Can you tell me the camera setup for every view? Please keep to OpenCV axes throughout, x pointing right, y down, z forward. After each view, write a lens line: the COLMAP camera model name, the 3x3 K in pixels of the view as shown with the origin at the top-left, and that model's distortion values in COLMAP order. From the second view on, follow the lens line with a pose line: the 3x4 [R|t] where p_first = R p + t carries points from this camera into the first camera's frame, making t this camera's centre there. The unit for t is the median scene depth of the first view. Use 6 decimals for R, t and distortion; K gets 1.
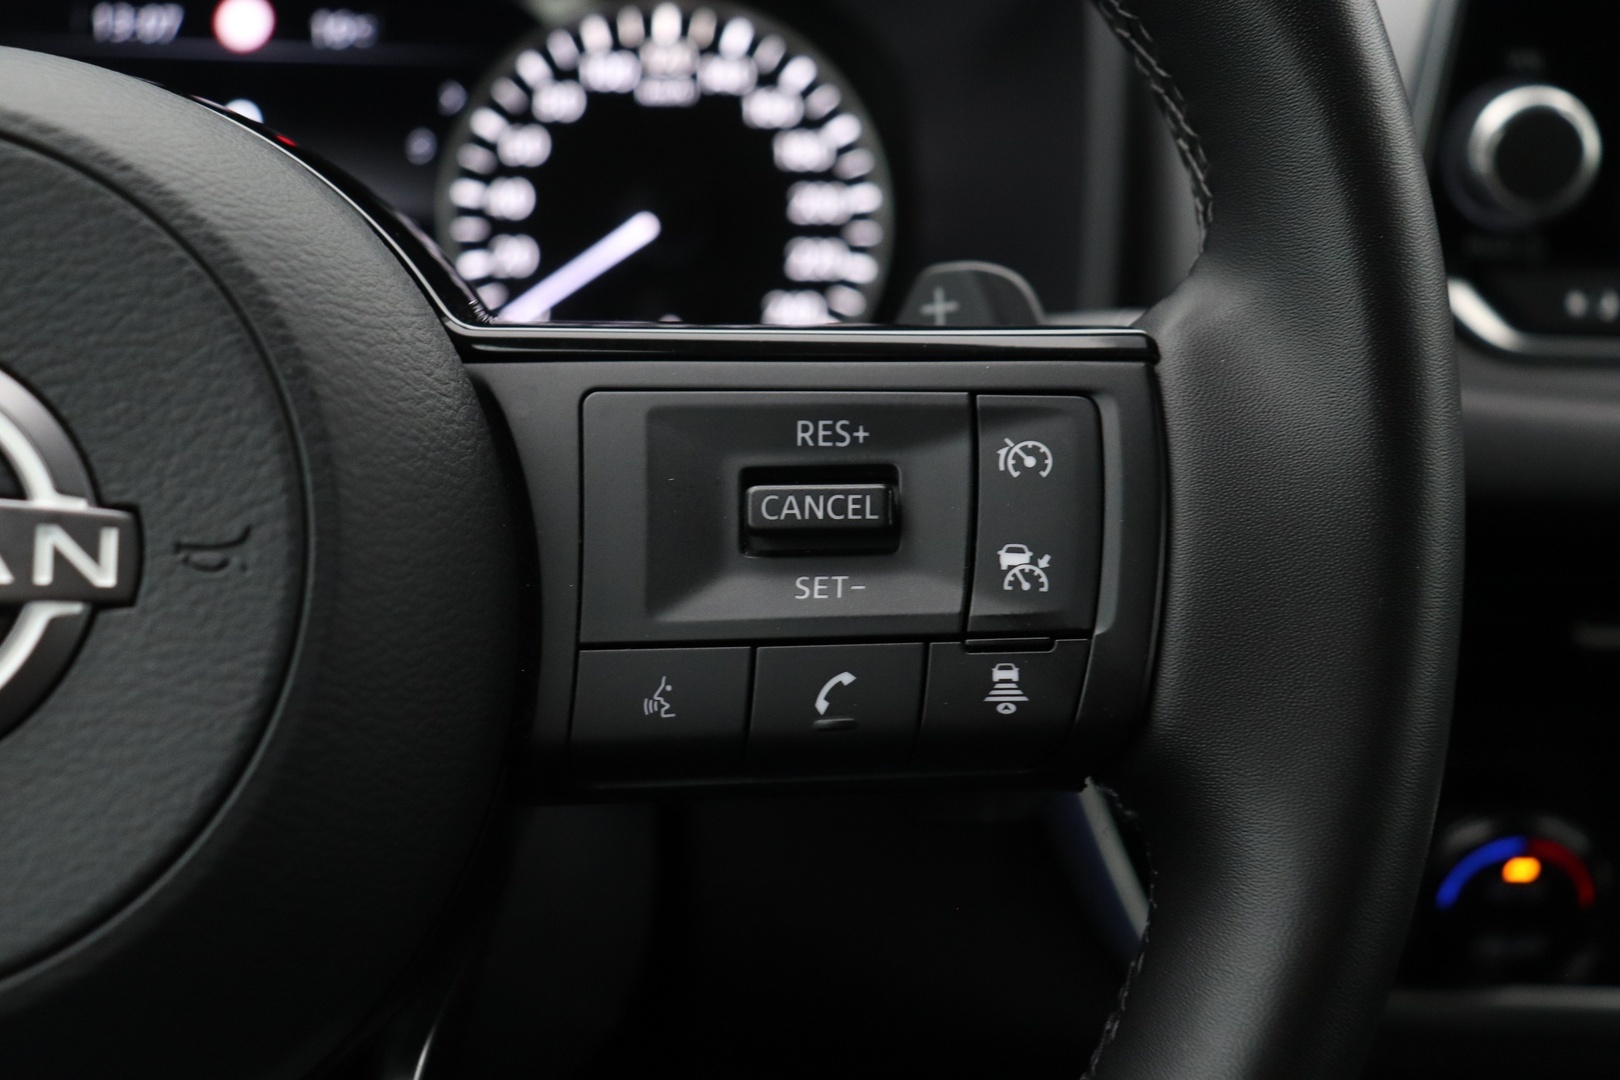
lens RADIAL K [[2306.4, 0, 812.9], [0, 2306.4, 530.3], [0, 0, 1]] dist [0.007892, 0.000000]
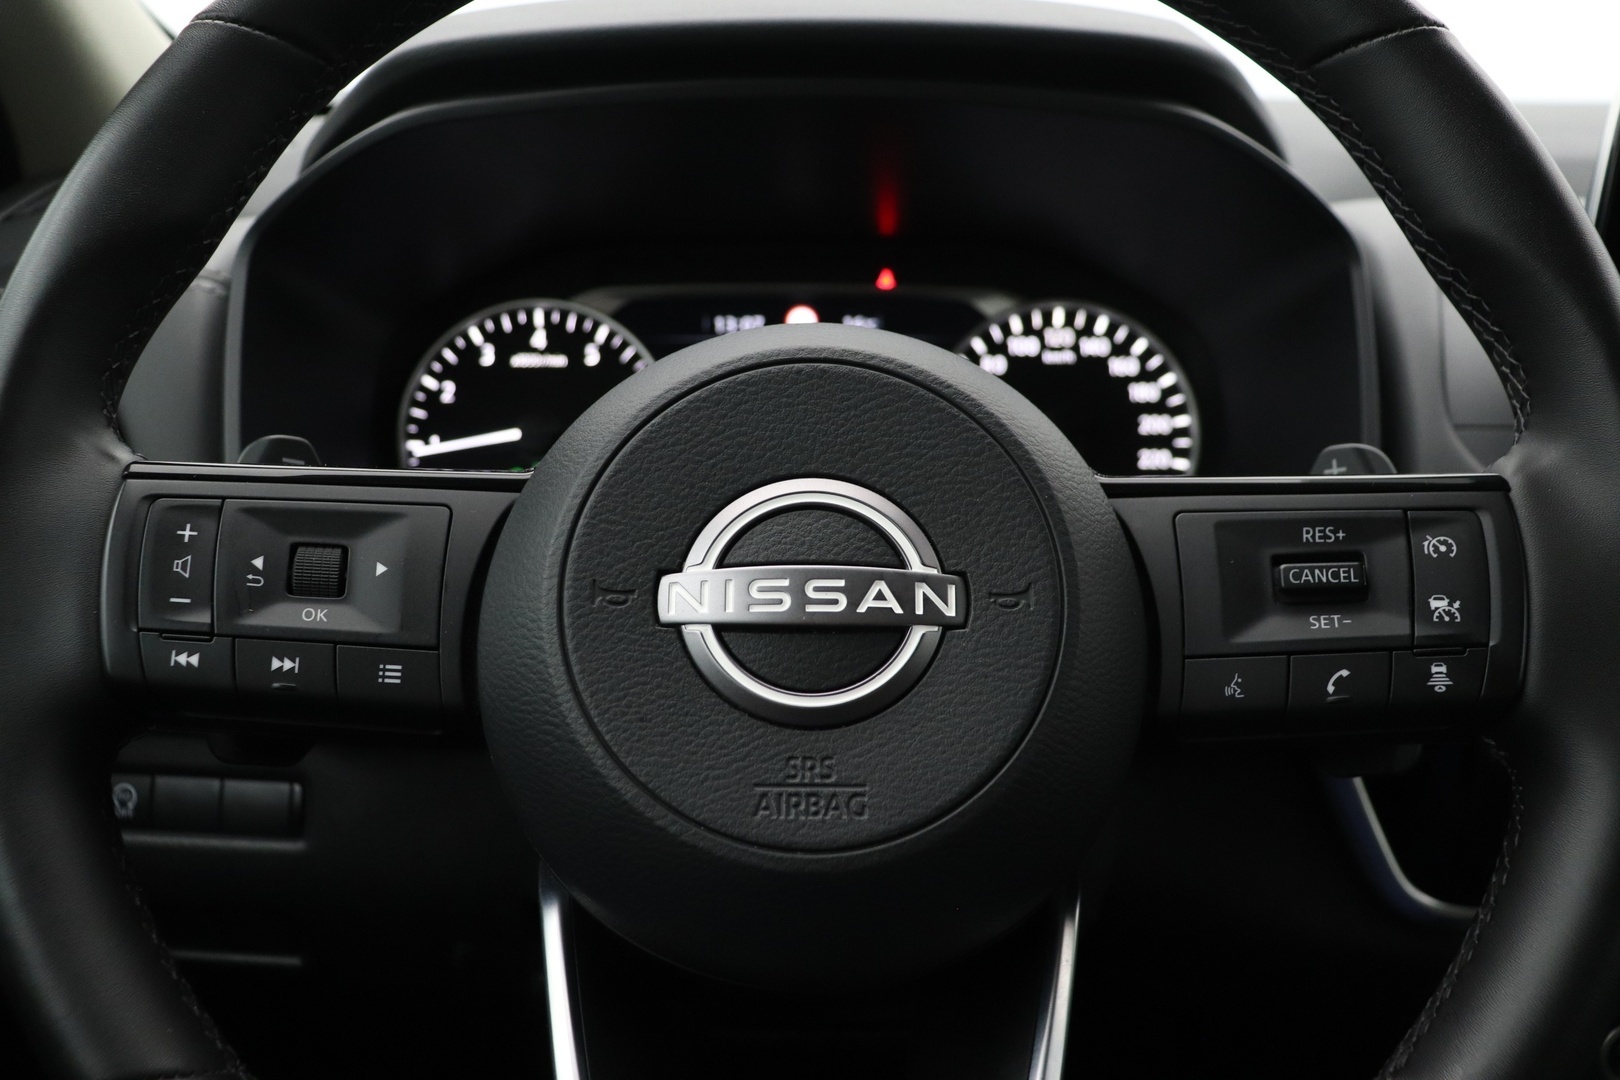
lens RADIAL K [[1599.4, 0, 800.5], [0, 1599.4, 550.7], [0, 0, 1]] dist [-0.089521, 0.000000]
pose [[0.996466, -0.010811, -0.083297, -0.288966], [0.004028, 0.996693, -0.081162, 0.066365], [0.083899, 0.080540, 0.993214, -0.219892]]
